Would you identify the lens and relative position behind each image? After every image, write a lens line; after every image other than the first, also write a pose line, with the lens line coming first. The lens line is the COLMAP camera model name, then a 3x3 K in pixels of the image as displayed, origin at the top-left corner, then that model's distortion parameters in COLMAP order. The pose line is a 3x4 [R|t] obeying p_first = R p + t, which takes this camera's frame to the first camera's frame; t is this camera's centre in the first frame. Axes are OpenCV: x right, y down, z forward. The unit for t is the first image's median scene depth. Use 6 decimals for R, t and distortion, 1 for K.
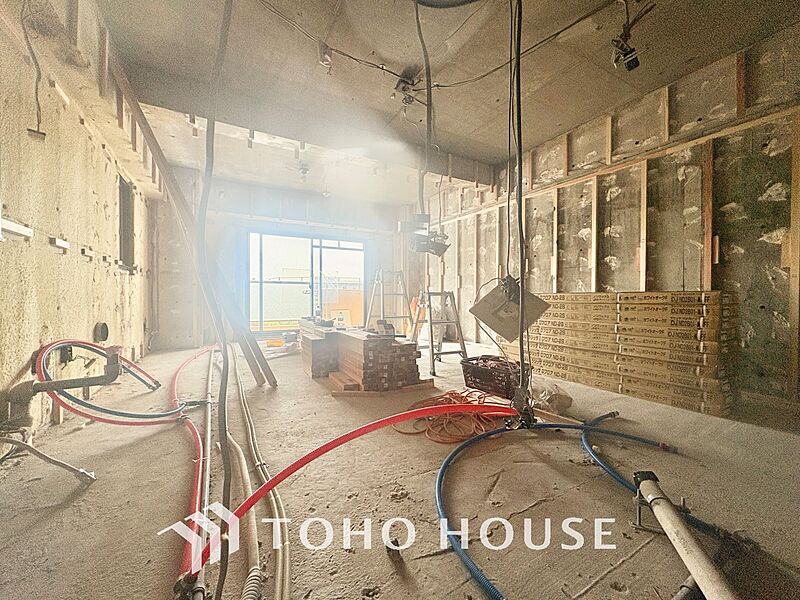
lens RADIAL K [[318.5, 0, 400.0], [0, 318.5, 300.0], [0, 0, 1]] dist [0.000046, 0.000336]
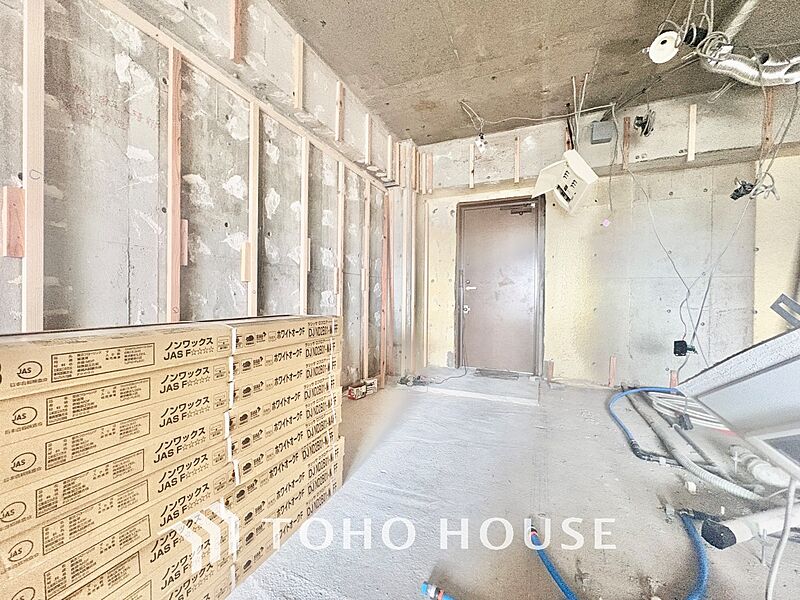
lens RADIAL K [[319.3, 0, 400.0], [0, 319.3, 300.0], [0, 0, 1]] dist [0.000380, 0.000240]
pose [[-0.596614, -0.014941, 0.802389, 0.182919], [-0.004013, 0.999870, 0.015634, -0.041952], [-0.802518, 0.006107, -0.596596, 0.729081]]
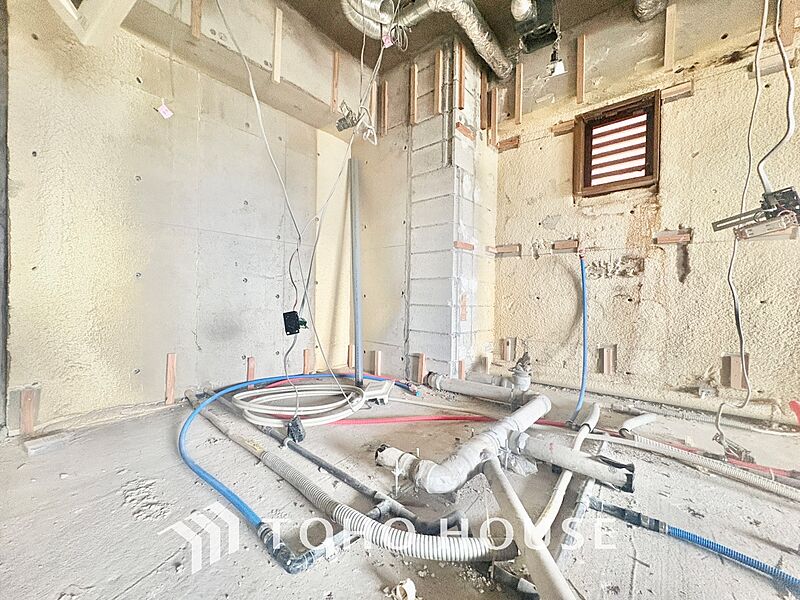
lens RADIAL K [[319.3, 0, 400.0], [0, 319.3, 300.0], [0, 0, 1]] dist [0.000380, 0.000240]
pose [[-0.939305, -0.013364, -0.342822, 0.359471], [-0.021167, 0.999595, 0.019030, 0.016493], [0.342429, 0.025131, -0.939208, 0.371660]]
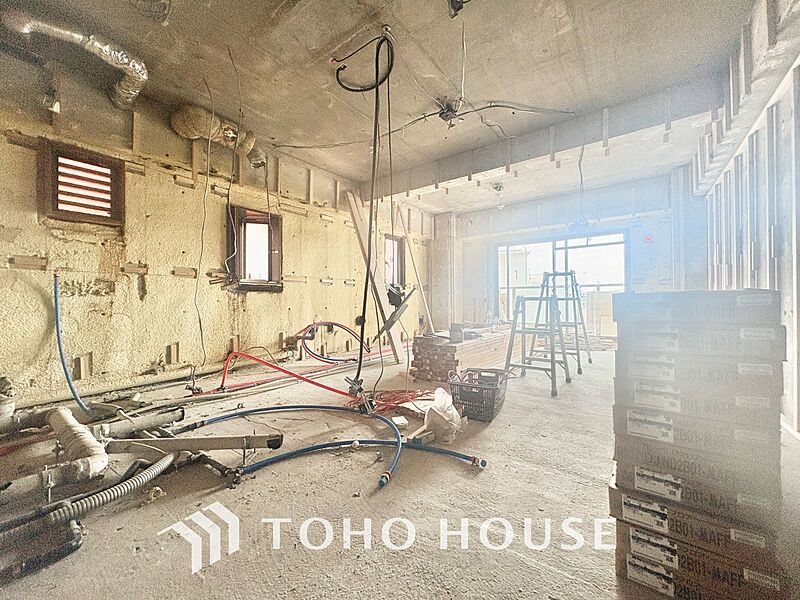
lens RADIAL K [[319.3, 0, 400.0], [0, 319.3, 300.0], [0, 0, 1]] dist [0.000380, 0.000240]
pose [[0.401116, -0.009482, -0.915978, 0.712787], [0.000812, 0.999950, -0.009996, -0.006371], [0.916027, 0.003266, 0.401103, 0.293958]]
